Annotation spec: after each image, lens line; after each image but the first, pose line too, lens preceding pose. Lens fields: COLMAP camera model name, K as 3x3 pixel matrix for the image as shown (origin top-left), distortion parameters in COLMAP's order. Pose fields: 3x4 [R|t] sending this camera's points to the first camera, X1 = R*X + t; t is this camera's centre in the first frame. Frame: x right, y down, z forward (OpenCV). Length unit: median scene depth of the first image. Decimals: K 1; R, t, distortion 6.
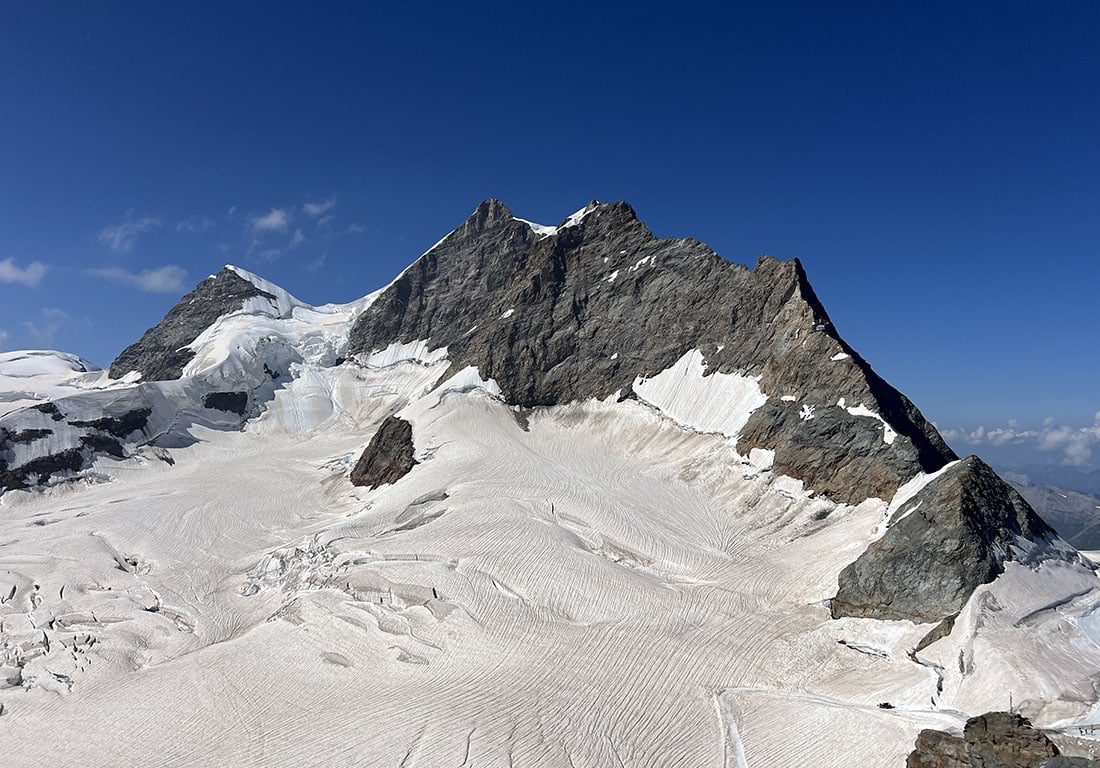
lens RADIAL K [[825.4, 0, 550.0], [0, 825.4, 384.0], [0, 0, 1]] dist [0.066603, -0.097677]
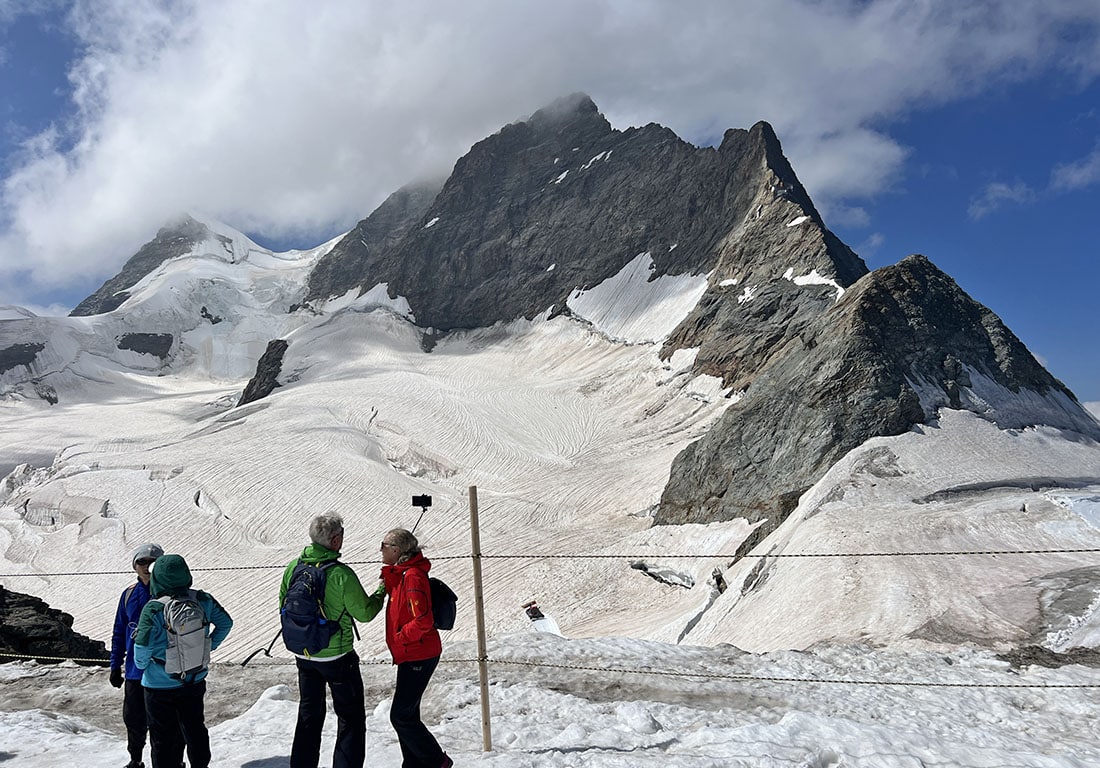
lens RADIAL K [[825.4, 0, 550.0], [0, 825.4, 384.0], [0, 0, 1]] dist [0.066603, -0.097677]
pose [[0.996752, 0.005740, -0.080326, 0.147944], [-0.005940, 0.999980, -0.002261, 0.085117], [0.080312, 0.002730, 0.996766, 0.203225]]
